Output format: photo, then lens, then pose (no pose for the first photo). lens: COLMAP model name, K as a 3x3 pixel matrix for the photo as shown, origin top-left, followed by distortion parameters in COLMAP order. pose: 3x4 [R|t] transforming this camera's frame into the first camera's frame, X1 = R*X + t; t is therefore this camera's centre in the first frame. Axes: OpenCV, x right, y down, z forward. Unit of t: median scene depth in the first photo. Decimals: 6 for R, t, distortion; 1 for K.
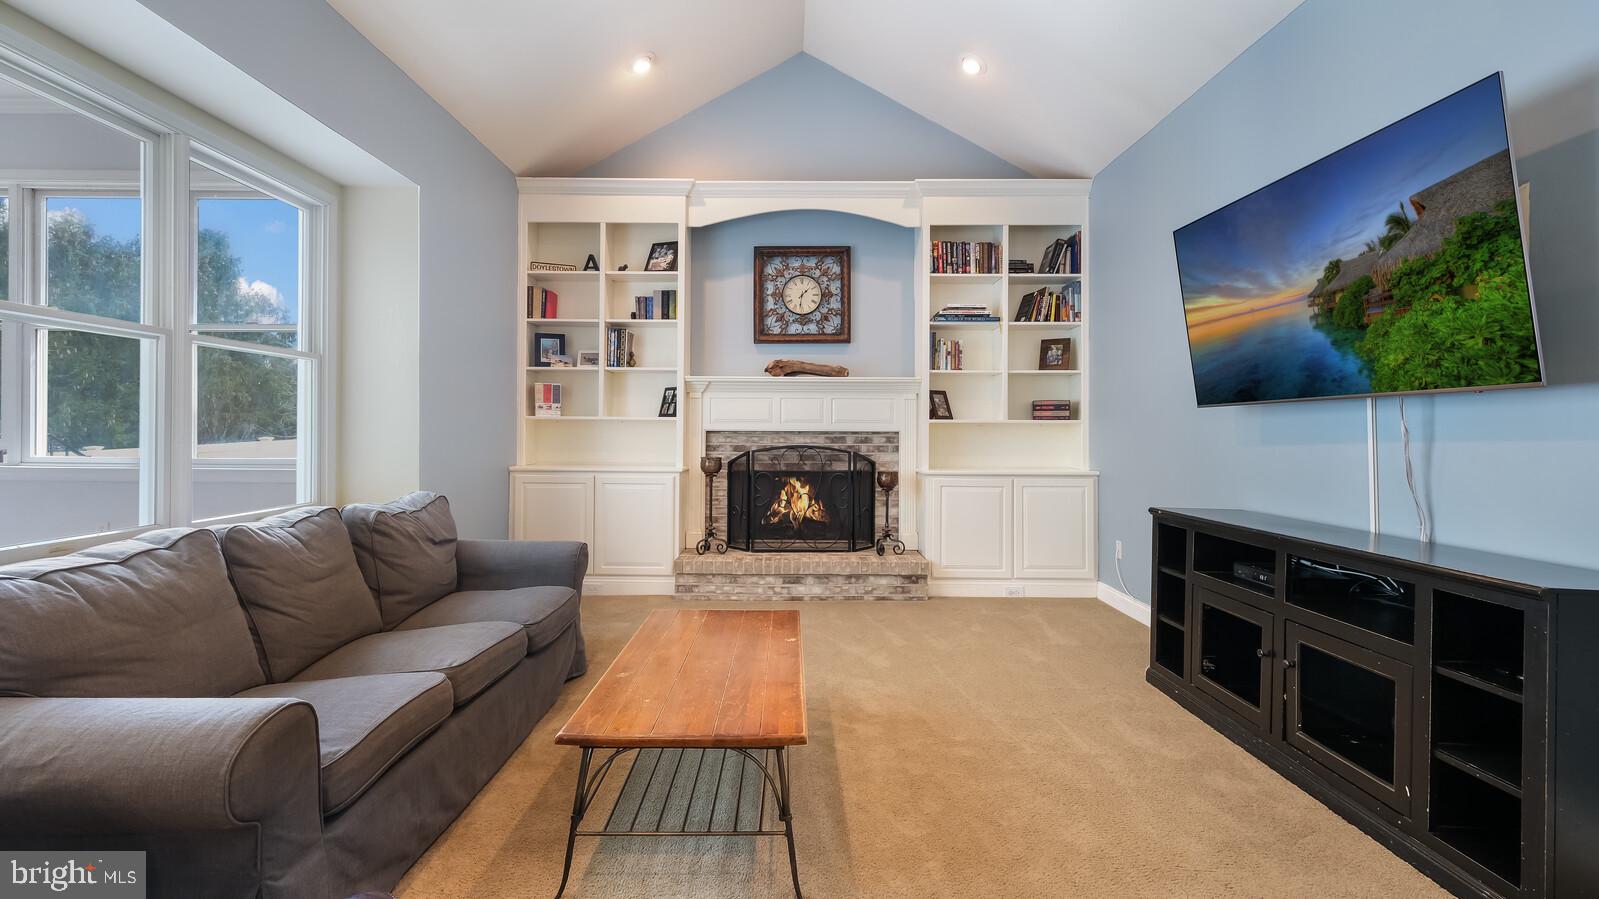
lens RADIAL K [[697.2, 0, 795.1], [0, 697.2, 429.4], [0, 0, 1]] dist [-0.000312, -0.000064]
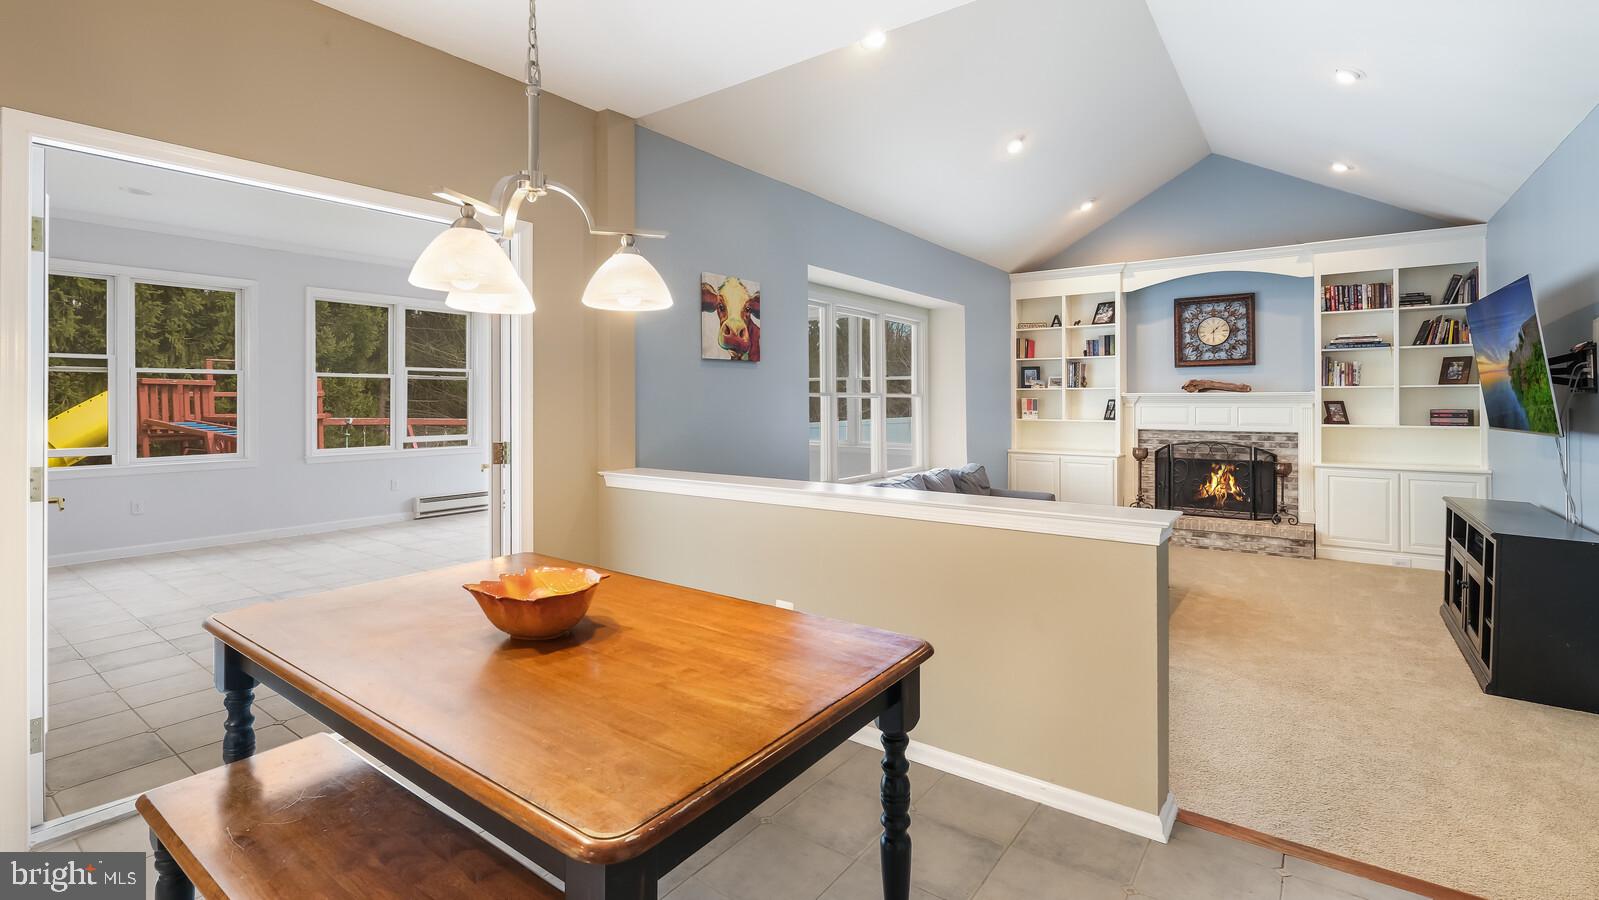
lens RADIAL K [[709.0, 0, 792.5], [0, 709.0, 394.4], [0, 0, 1]] dist [0.000699, -0.000097]
pose [[0.797404, -0.014416, -0.603274, 0.195695], [0.008578, 0.999884, -0.012556, -0.059766], [0.603385, 0.004838, 0.797435, -0.633973]]
